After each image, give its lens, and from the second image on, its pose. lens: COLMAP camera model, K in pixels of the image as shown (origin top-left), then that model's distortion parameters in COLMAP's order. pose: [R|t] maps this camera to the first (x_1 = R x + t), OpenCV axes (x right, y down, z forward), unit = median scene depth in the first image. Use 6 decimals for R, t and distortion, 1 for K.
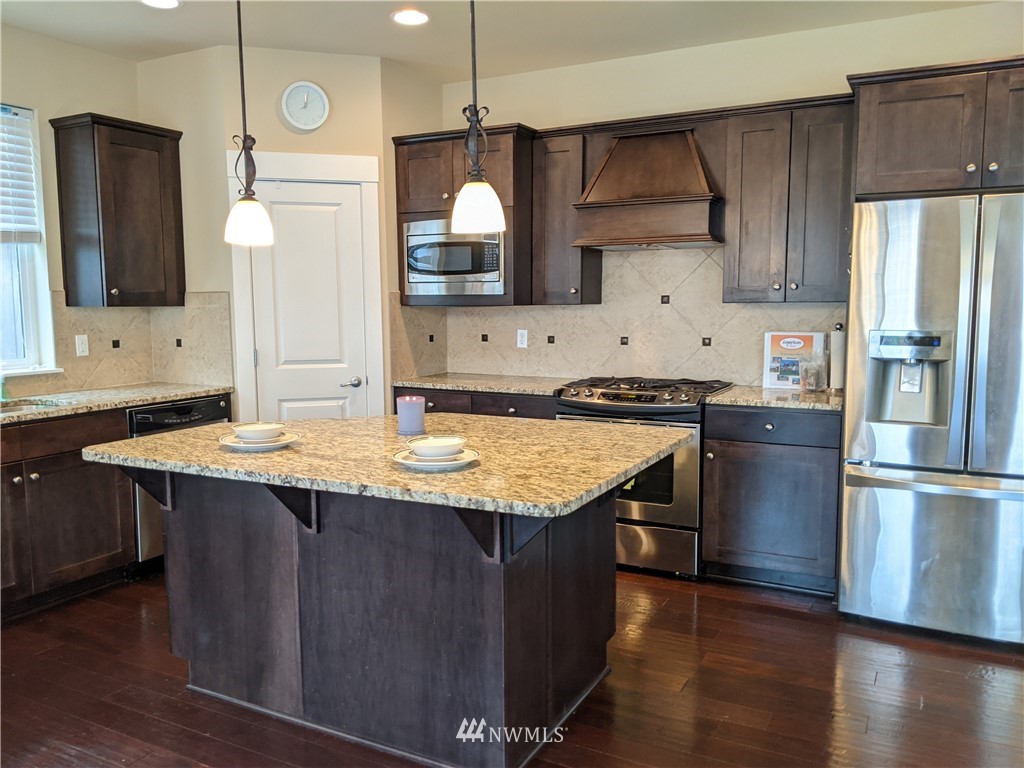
lens RADIAL K [[817.0, 0, 505.7], [0, 817.0, 393.3], [0, 0, 1]] dist [0.083902, -0.153738]
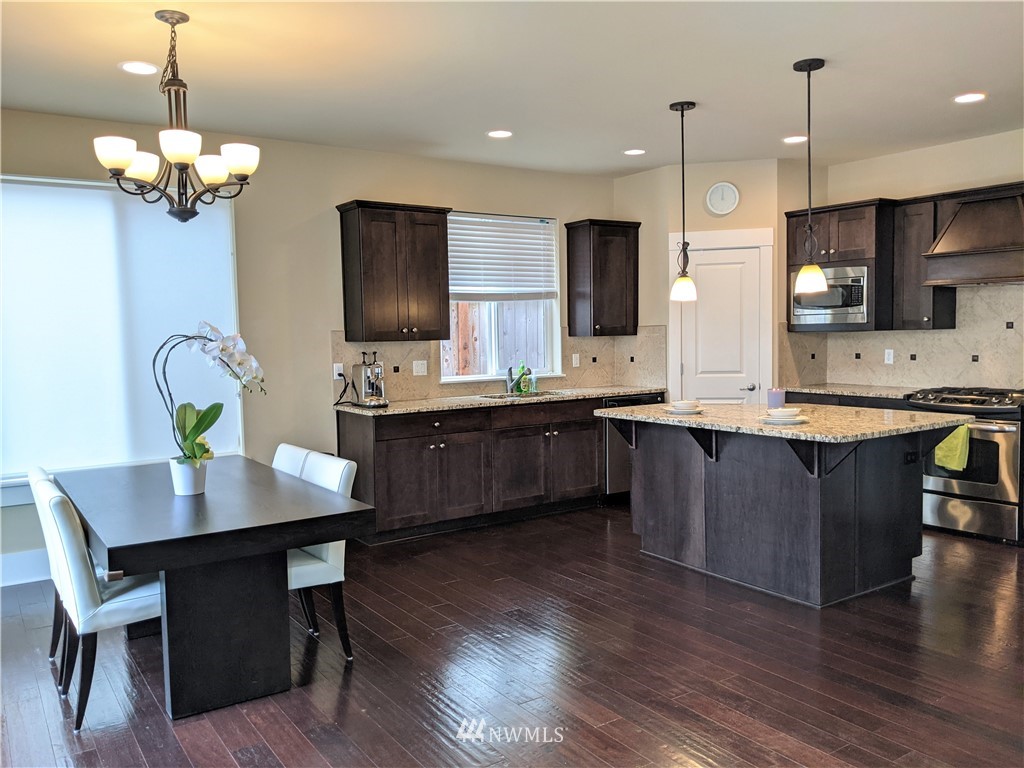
lens RADIAL K [[833.4, 0, 490.1], [0, 833.4, 384.1], [0, 0, 1]] dist [0.091440, -0.141692]
pose [[0.871333, 0.019371, -0.490310, 0.147334], [-0.040176, 0.998682, -0.031942, 0.050373], [0.489045, 0.047531, 0.870962, -0.525910]]
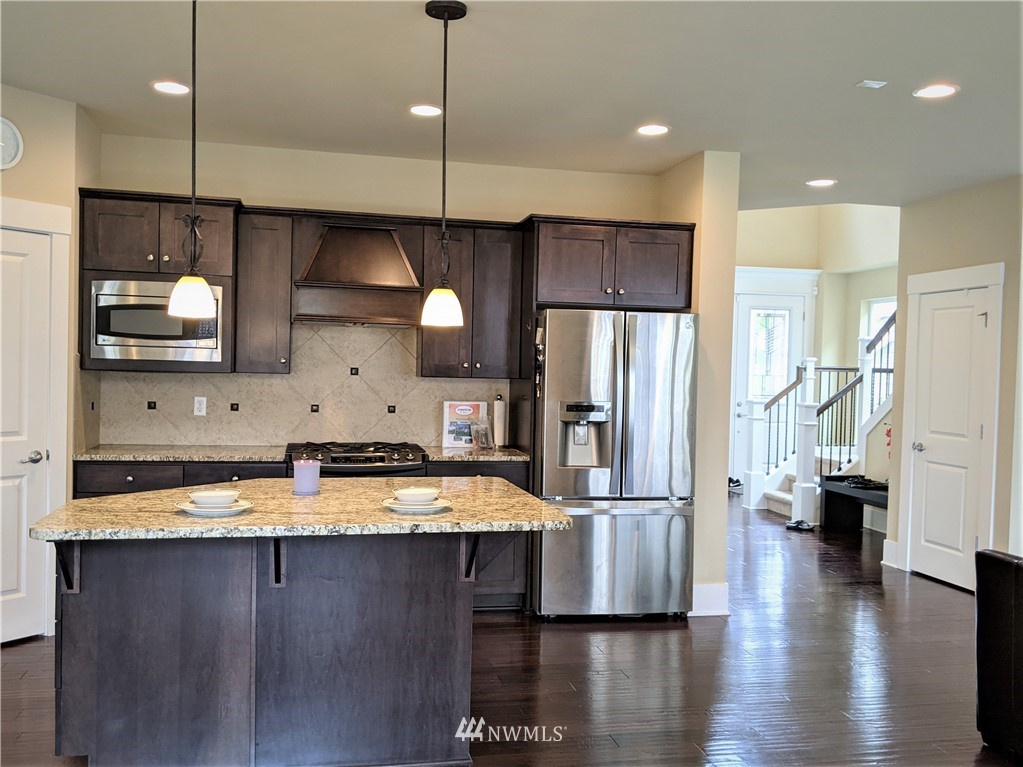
lens RADIAL K [[943.5, 0, 511.5], [0, 943.5, 383.5], [0, 0, 1]] dist [0.094187, -0.218557]
pose [[0.749961, 0.014429, 0.661325, -0.528321], [0.044102, 0.996447, -0.071754, 0.003757], [-0.660011, 0.082978, 0.746660, -0.100314]]
